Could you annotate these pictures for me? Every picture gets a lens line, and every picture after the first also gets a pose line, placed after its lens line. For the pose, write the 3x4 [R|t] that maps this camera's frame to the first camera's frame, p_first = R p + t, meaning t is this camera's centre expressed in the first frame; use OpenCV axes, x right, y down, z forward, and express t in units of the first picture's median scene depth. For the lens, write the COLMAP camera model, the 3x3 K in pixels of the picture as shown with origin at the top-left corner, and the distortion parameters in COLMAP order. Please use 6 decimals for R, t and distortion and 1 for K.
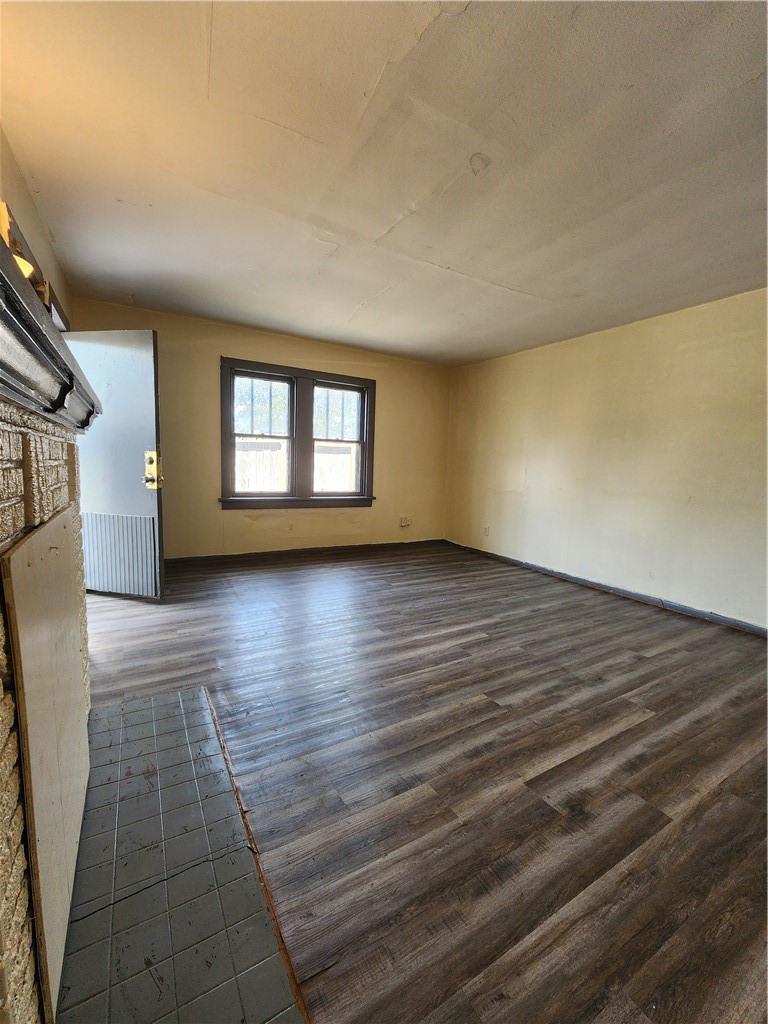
lens RADIAL K [[421.2, 0, 384.0], [0, 421.2, 512.0], [0, 0, 1]] dist [0.001838, -0.000218]
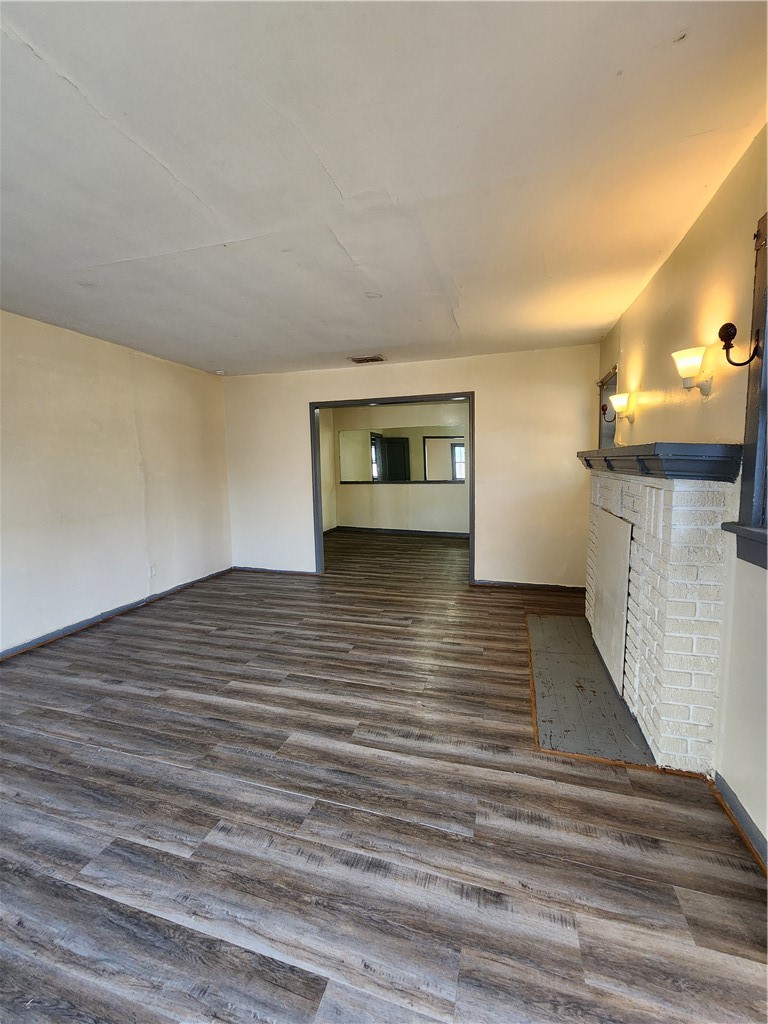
lens RADIAL K [[421.2, 0, 384.0], [0, 421.2, 512.0], [0, 0, 1]] dist [0.001838, -0.000218]
pose [[-0.674802, -0.100932, 0.731064, -0.603559], [0.087004, 0.972815, 0.214617, -0.228448], [-0.732852, 0.208429, -0.647676, 1.275814]]
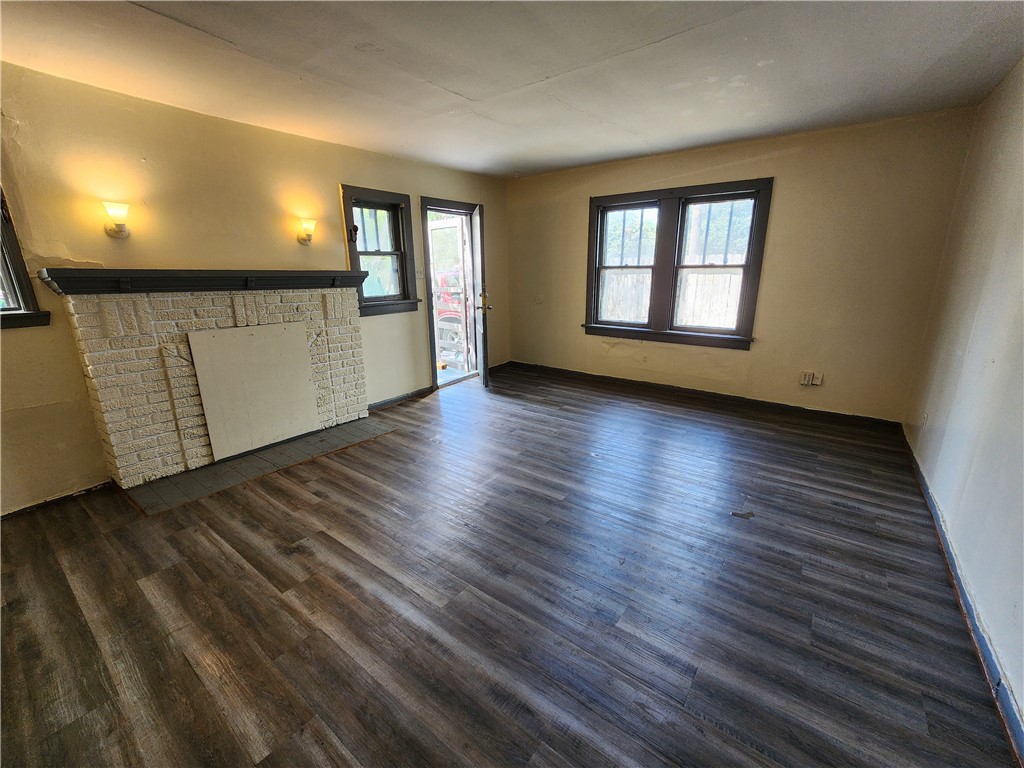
lens RADIAL K [[421.2, 0, 515.9], [0, 421.2, 388.0], [0, 0, 1]] dist [0.001838, -0.000218]
pose [[0.384328, 0.213929, -0.898068, 0.969840], [-0.091950, 0.976814, 0.193337, -0.104352], [0.918606, 0.008272, 0.395088, 0.553108]]
